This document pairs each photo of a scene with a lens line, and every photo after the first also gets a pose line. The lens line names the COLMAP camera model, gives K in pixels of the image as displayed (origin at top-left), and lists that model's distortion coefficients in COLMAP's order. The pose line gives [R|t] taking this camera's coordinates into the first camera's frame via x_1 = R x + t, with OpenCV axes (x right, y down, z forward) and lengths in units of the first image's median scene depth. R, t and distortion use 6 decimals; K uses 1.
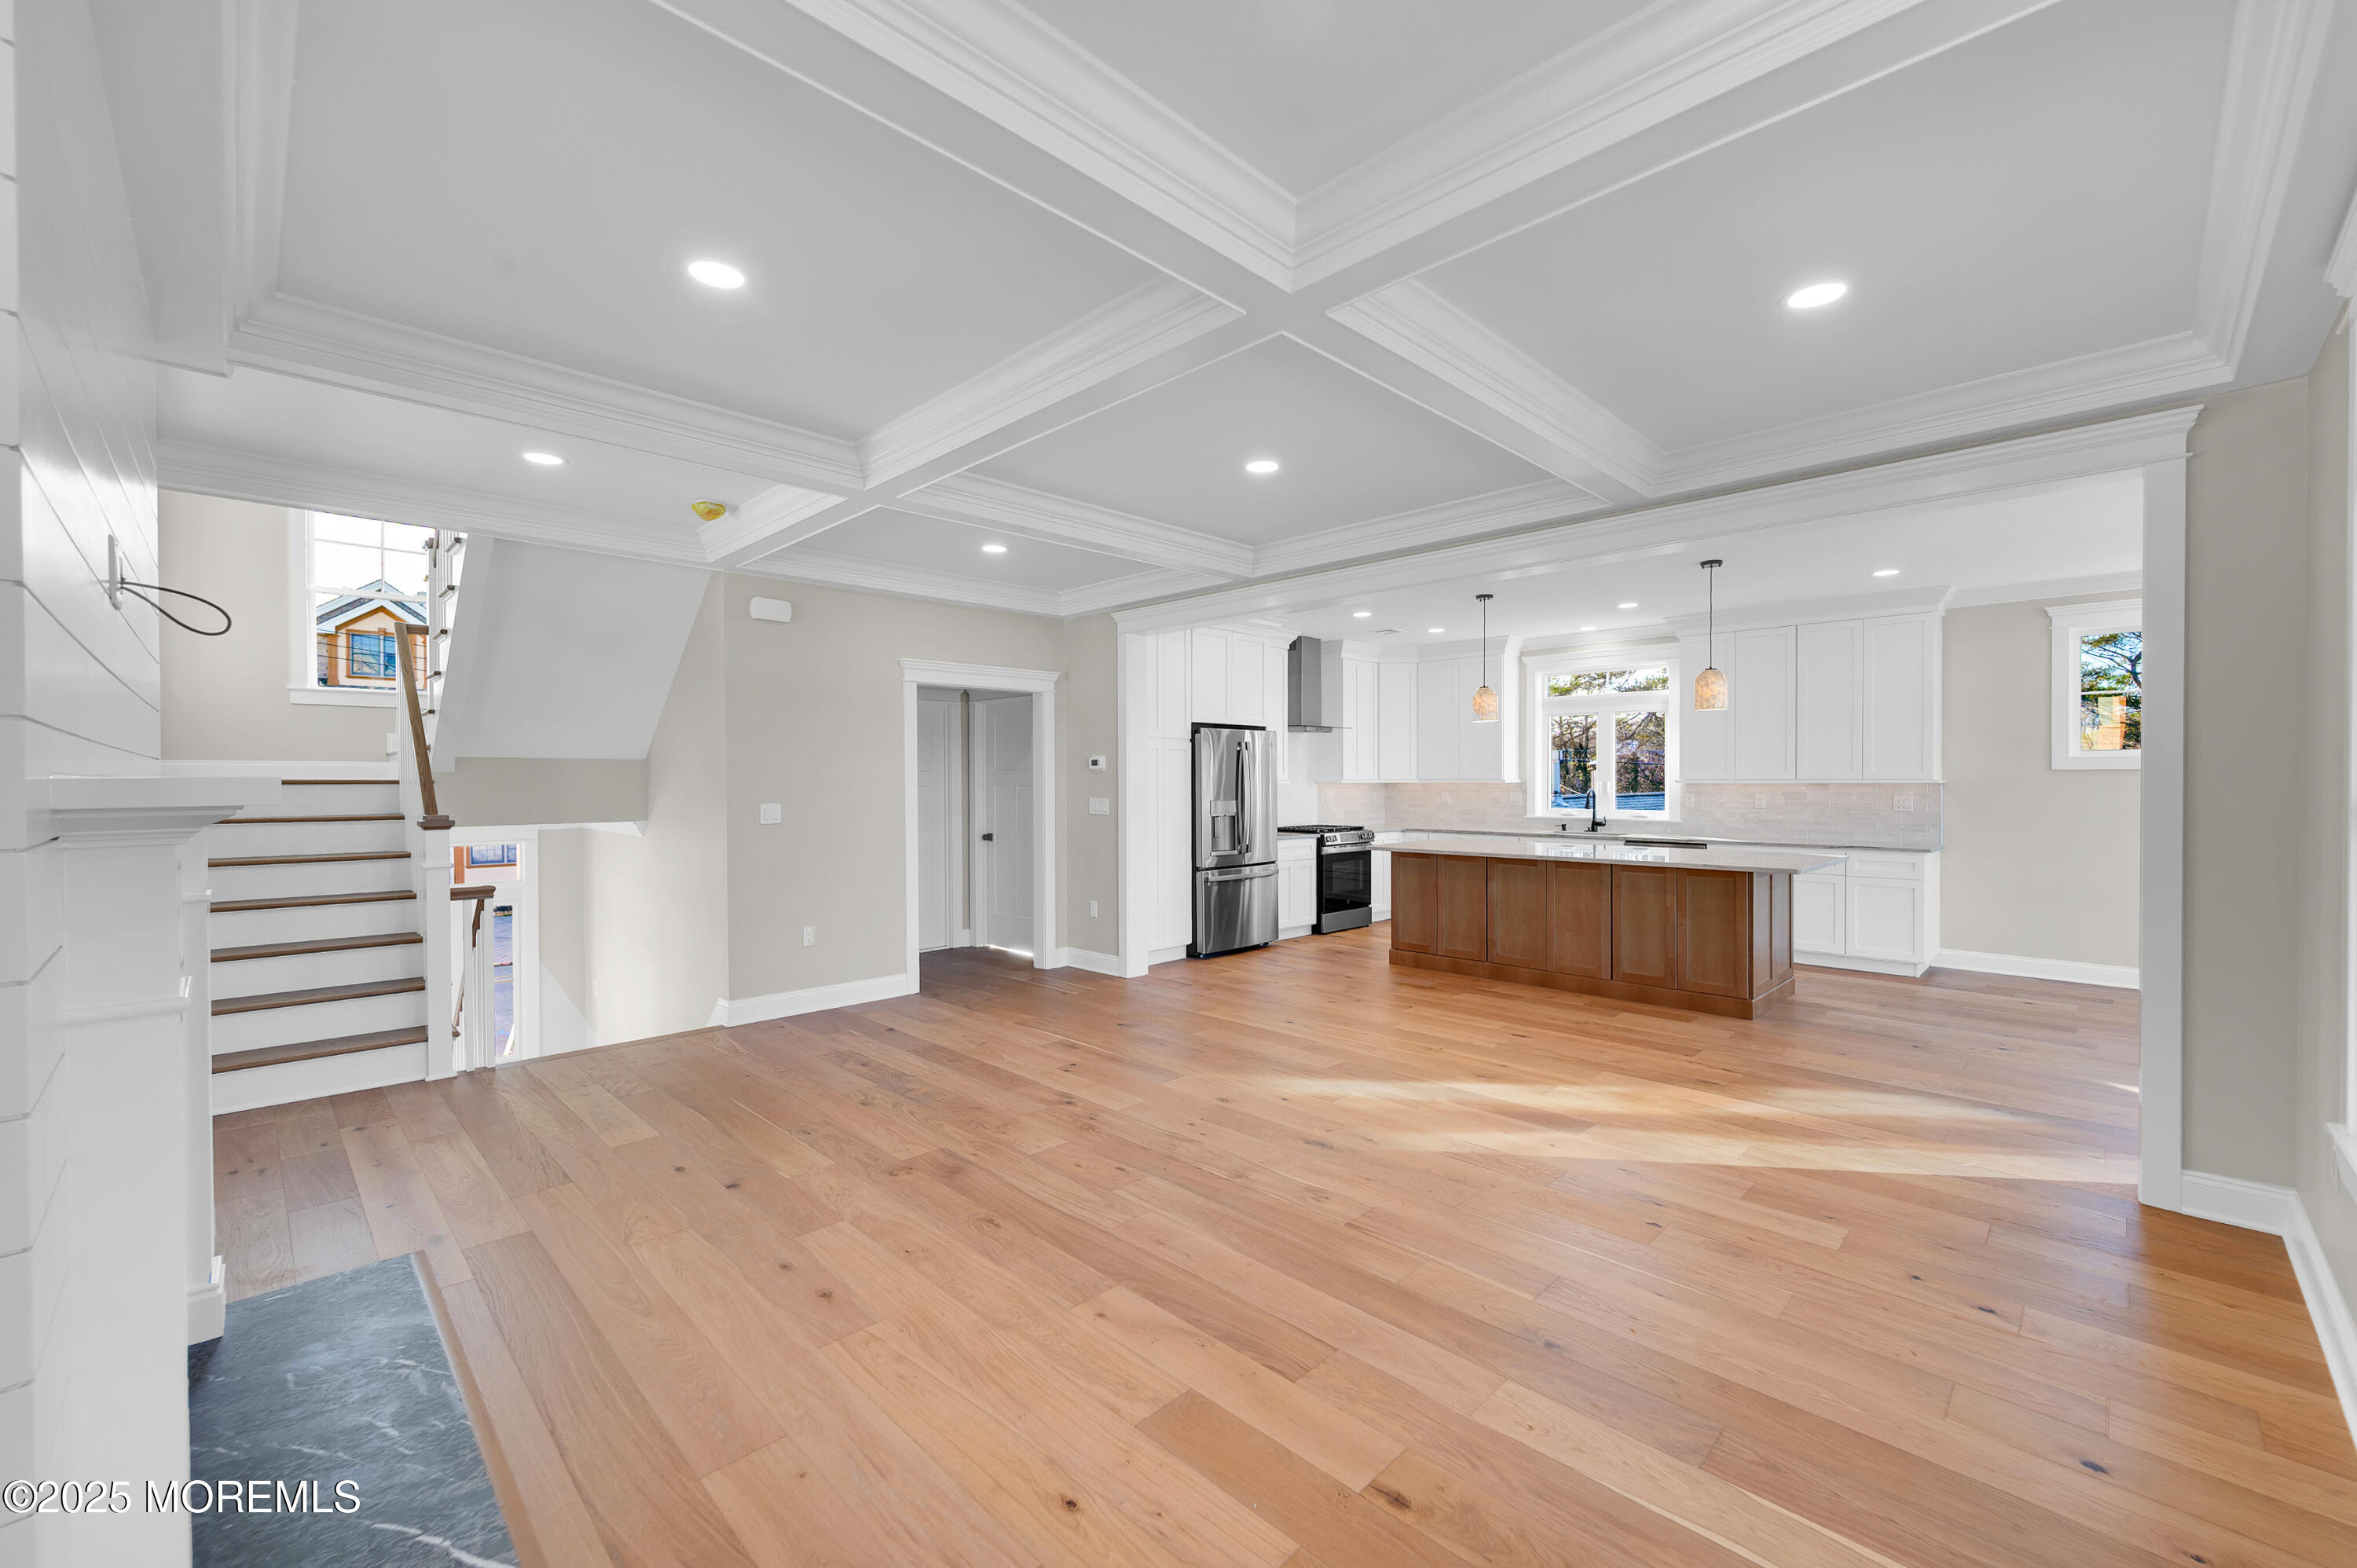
lens RADIAL K [[1031.2, 0, 1153.5], [0, 1031.2, 797.2], [0, 0, 1]] dist [0.002938, 0.000401]
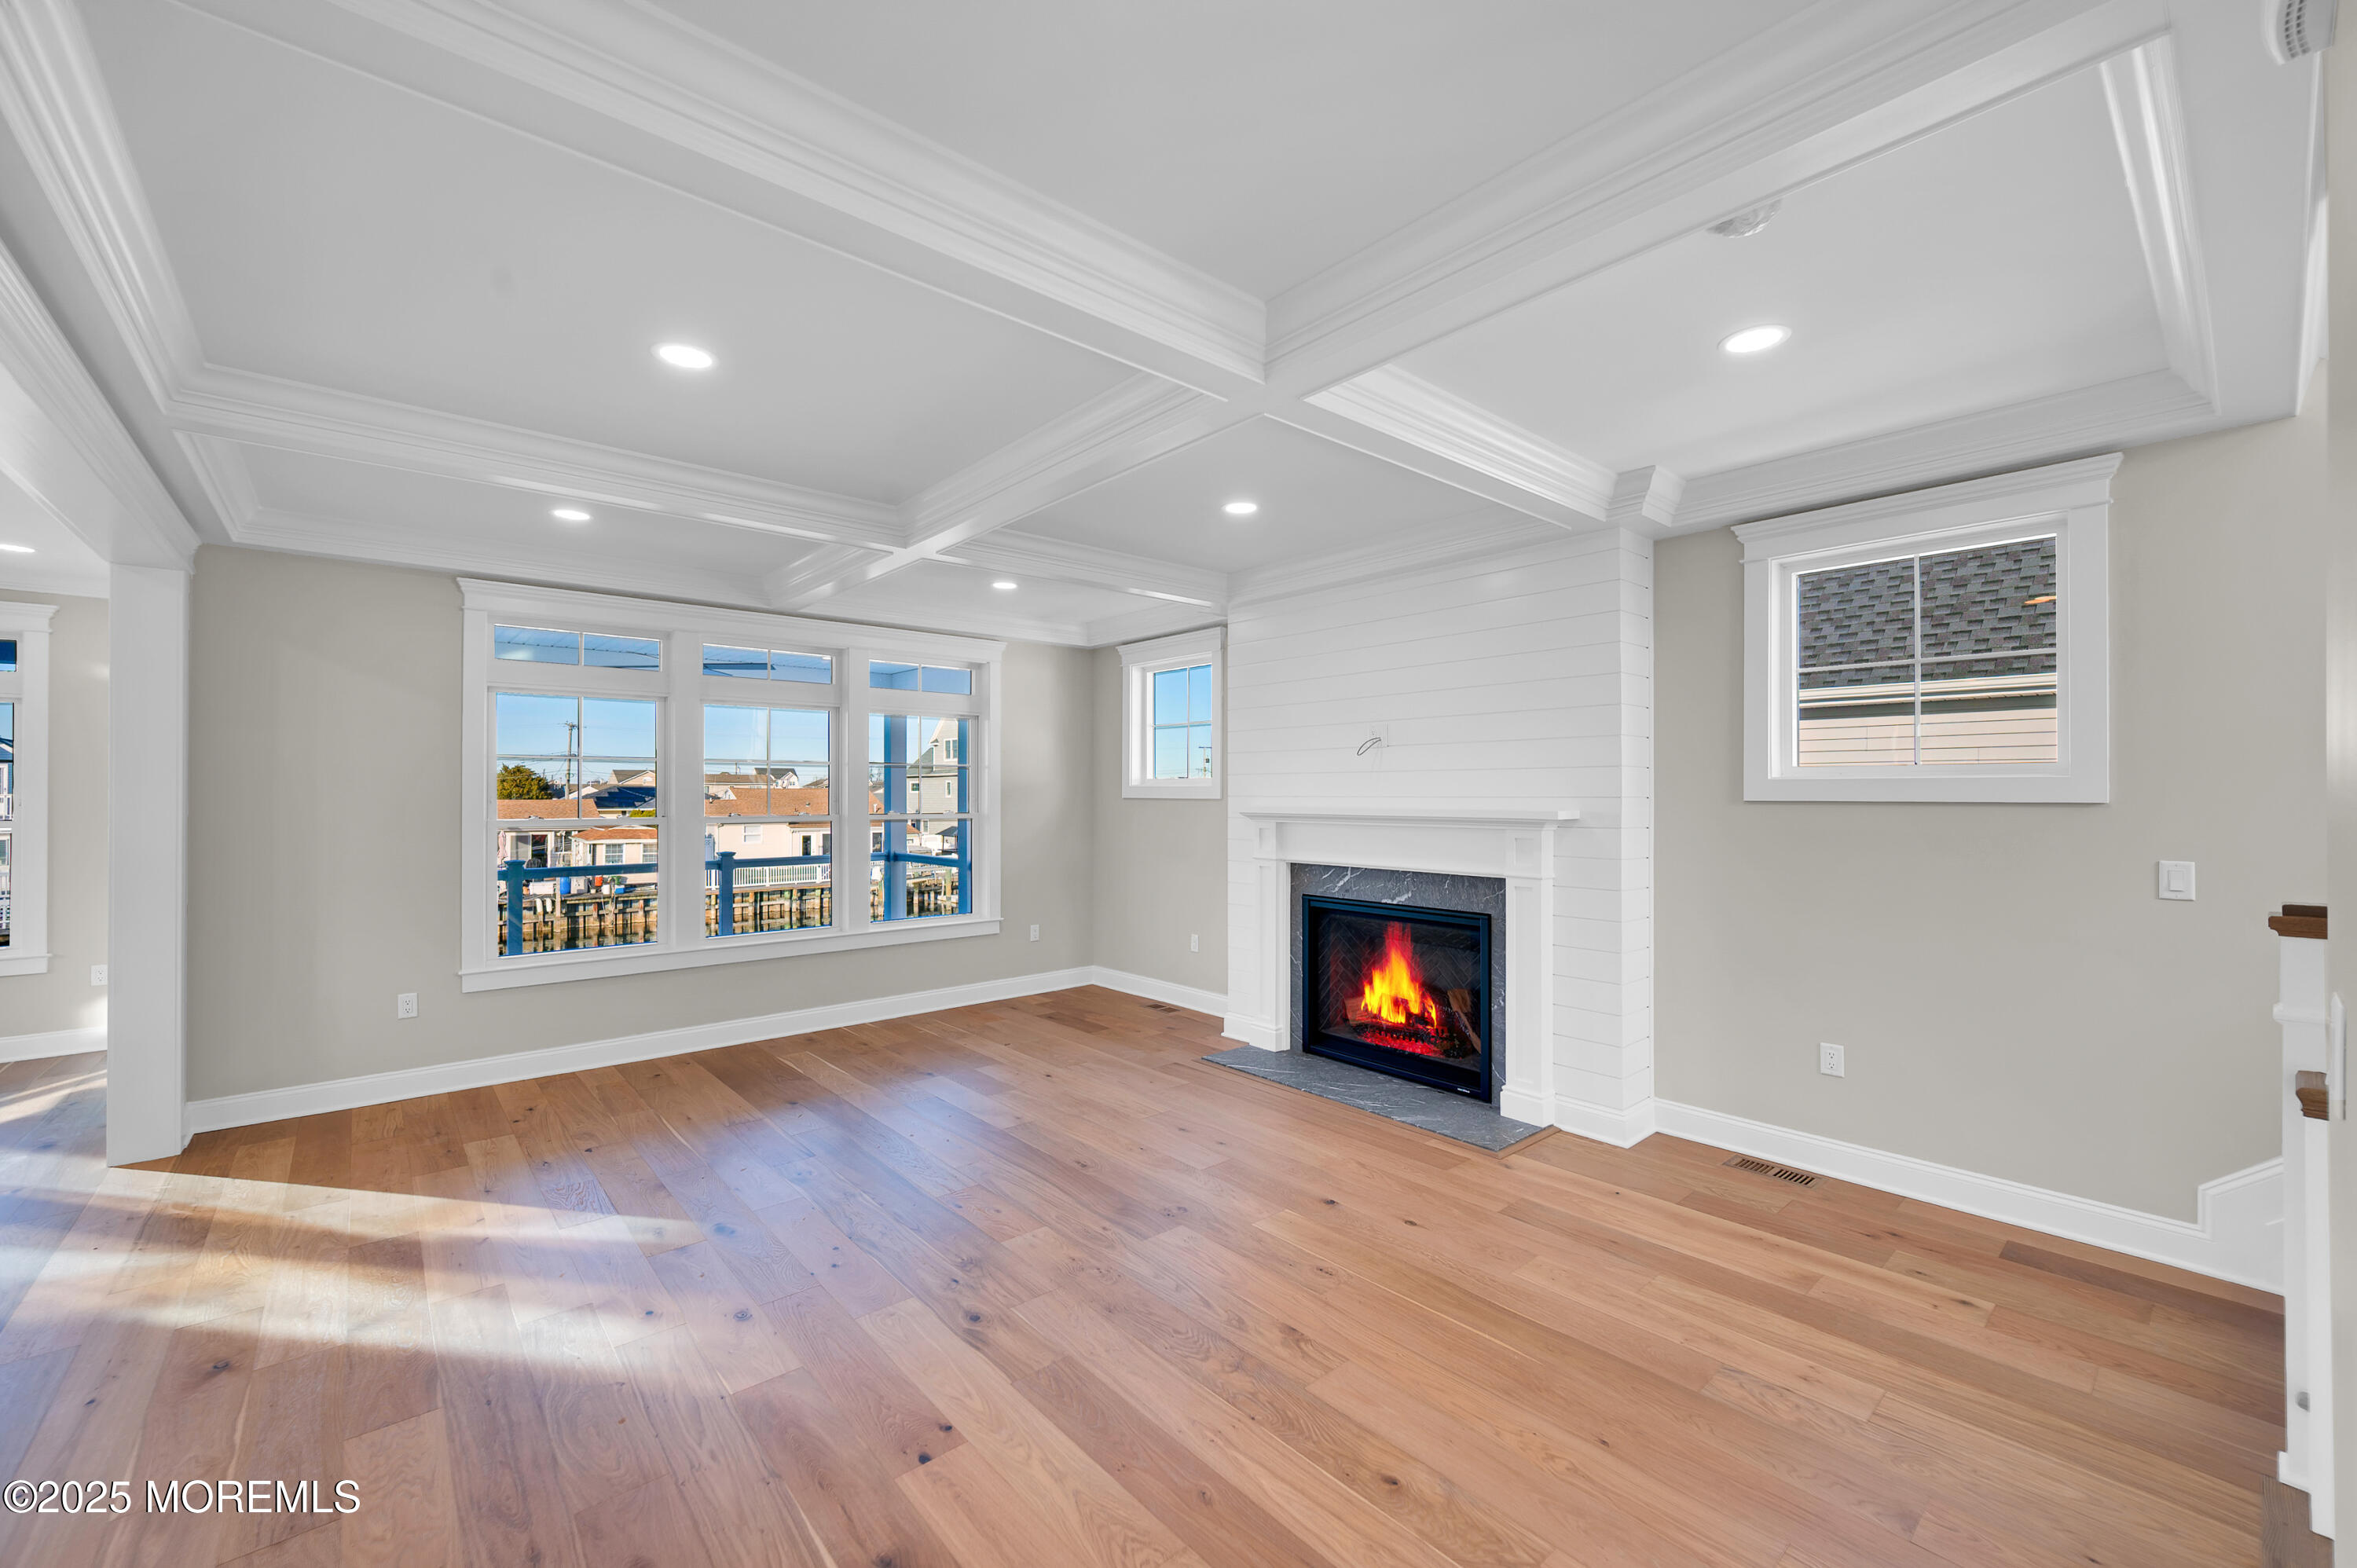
lens RADIAL K [[944.6, 0, 1093.9], [0, 944.6, 789.3], [0, 0, 1]] dist [-0.002386, -0.000208]
pose [[-0.992953, 0.006132, 0.118354, -0.255567], [0.007656, 0.999893, 0.012428, -0.051684], [-0.118265, 0.013246, -0.992894, 1.764410]]
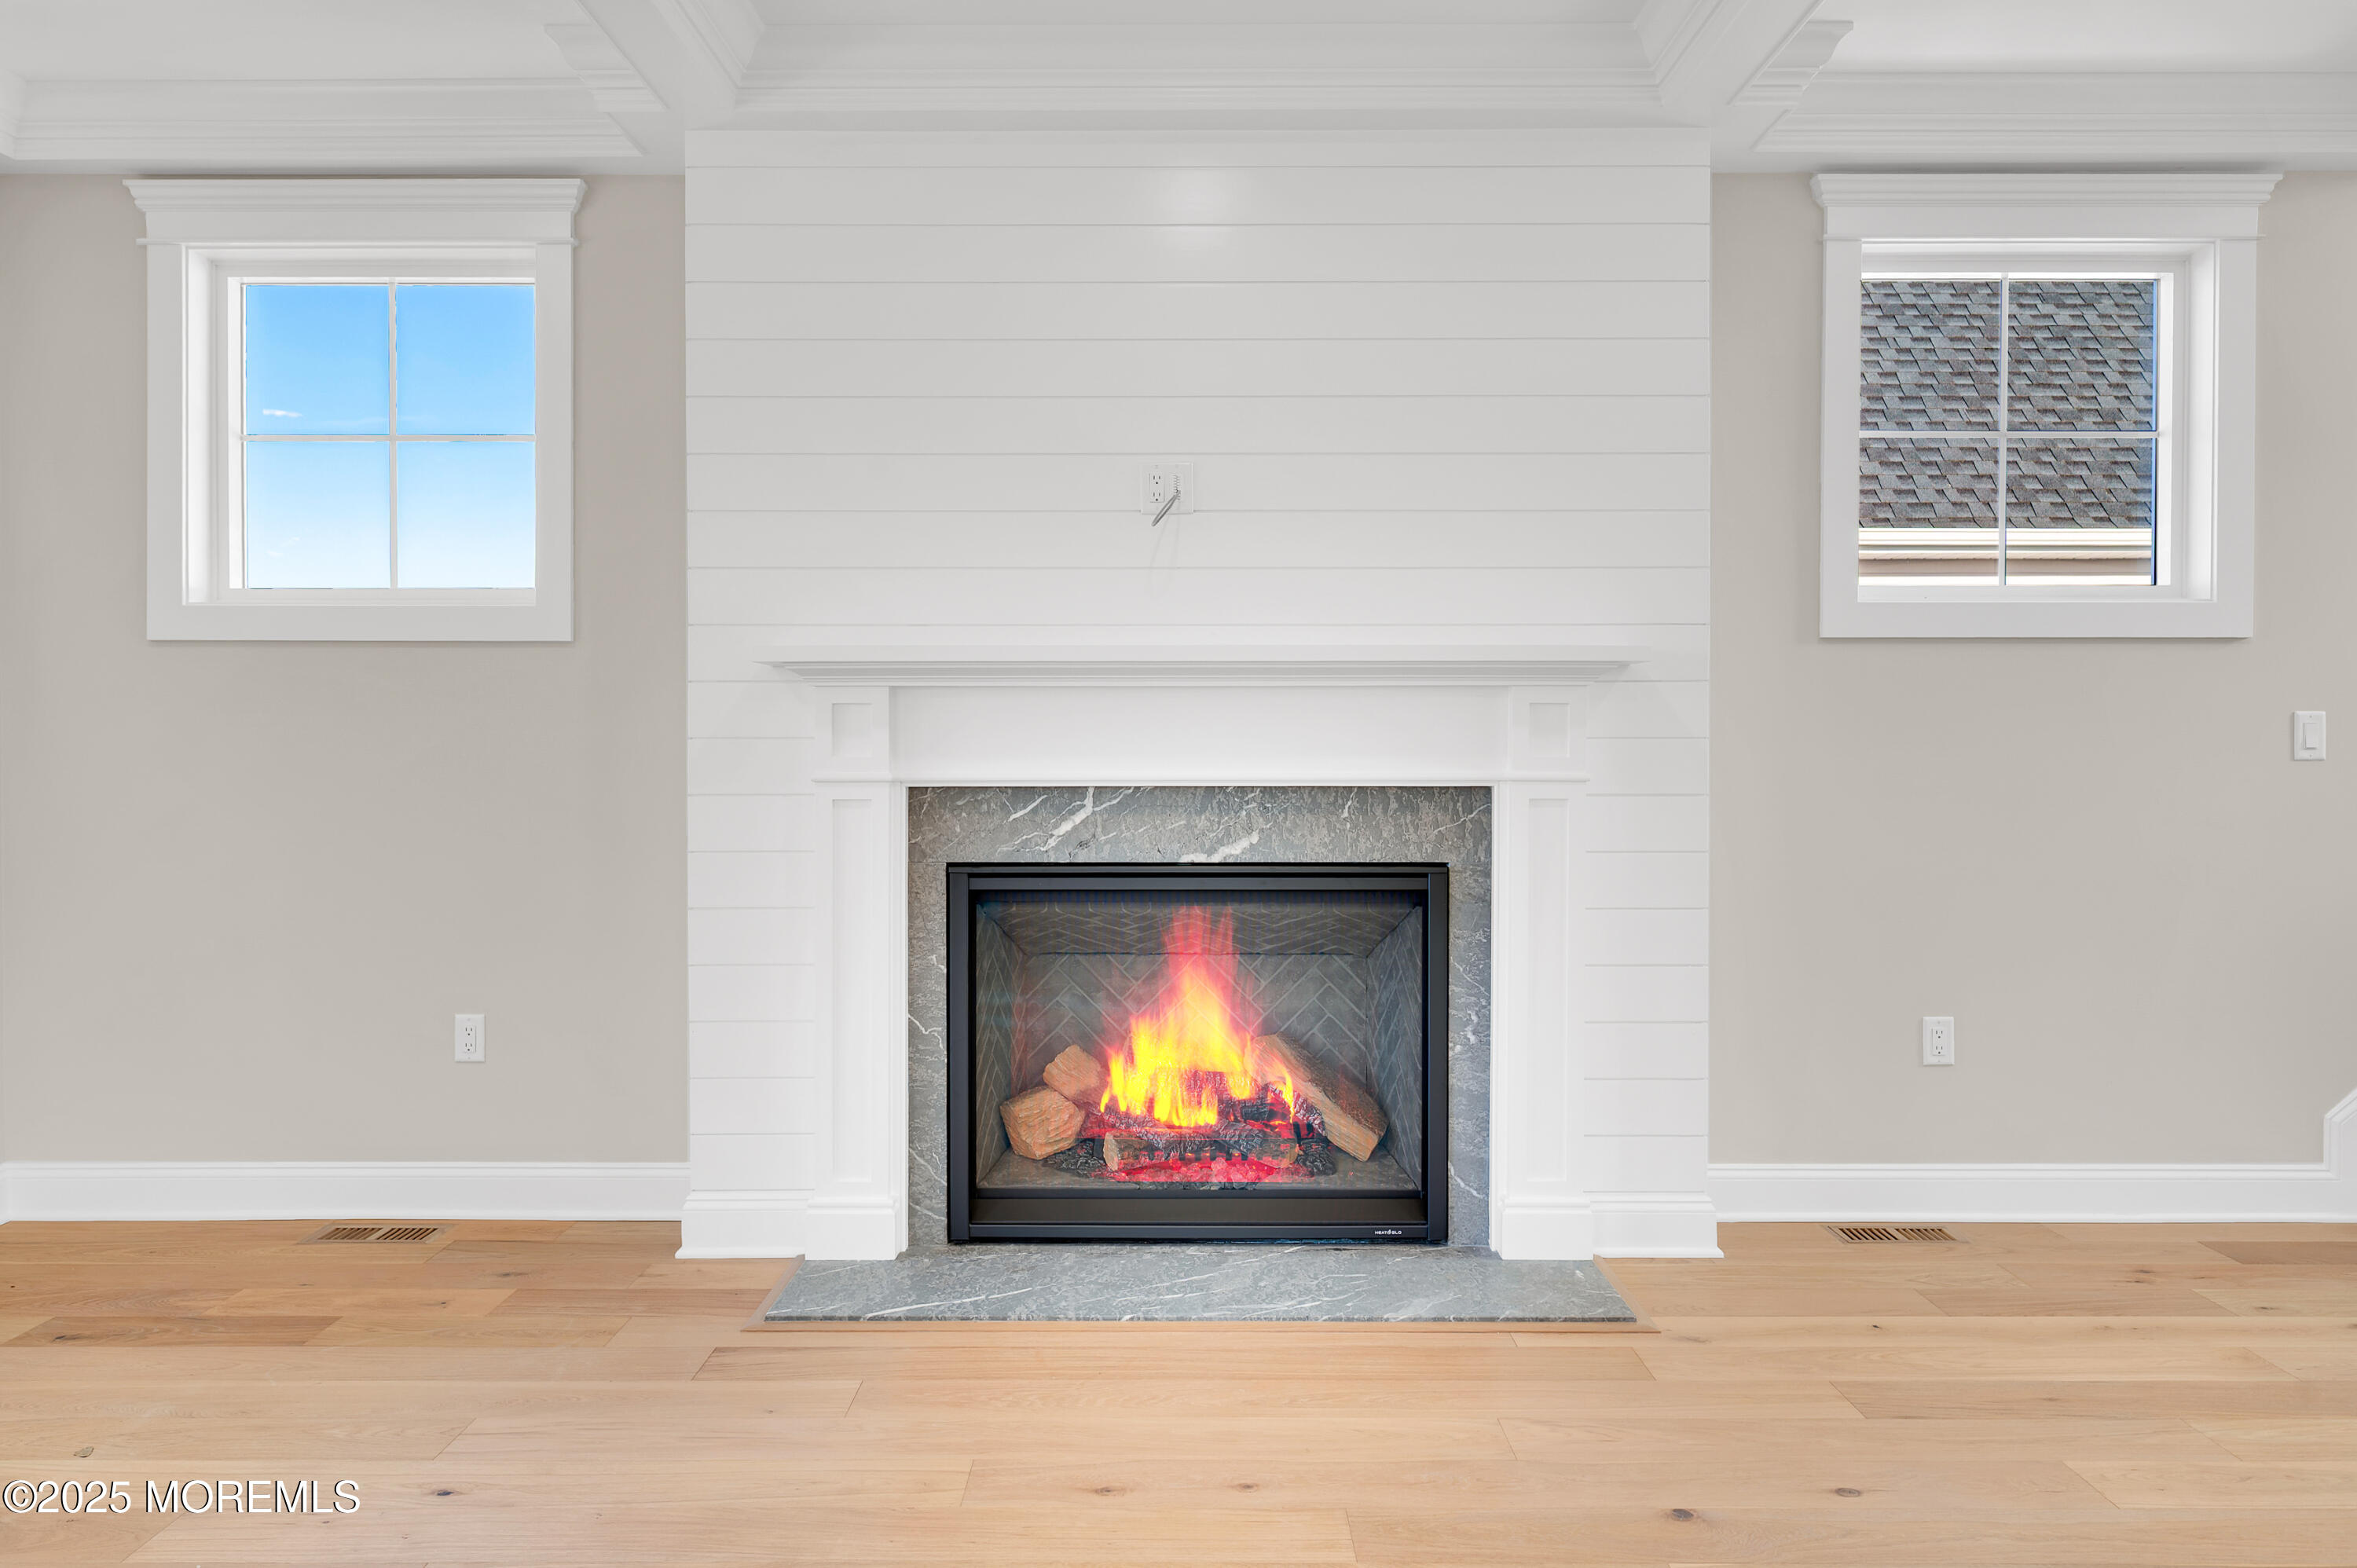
lens RADIAL K [[1826.6, 0, 1225.8], [0, 1826.6, 759.1], [0, 0, 1]] dist [-0.003346, -0.002193]
pose [[-0.705678, 0.012476, -0.708423, 0.257107], [-0.011271, 0.999521, 0.028829, 0.024308], [0.708443, 0.028328, -0.705199, 1.258899]]
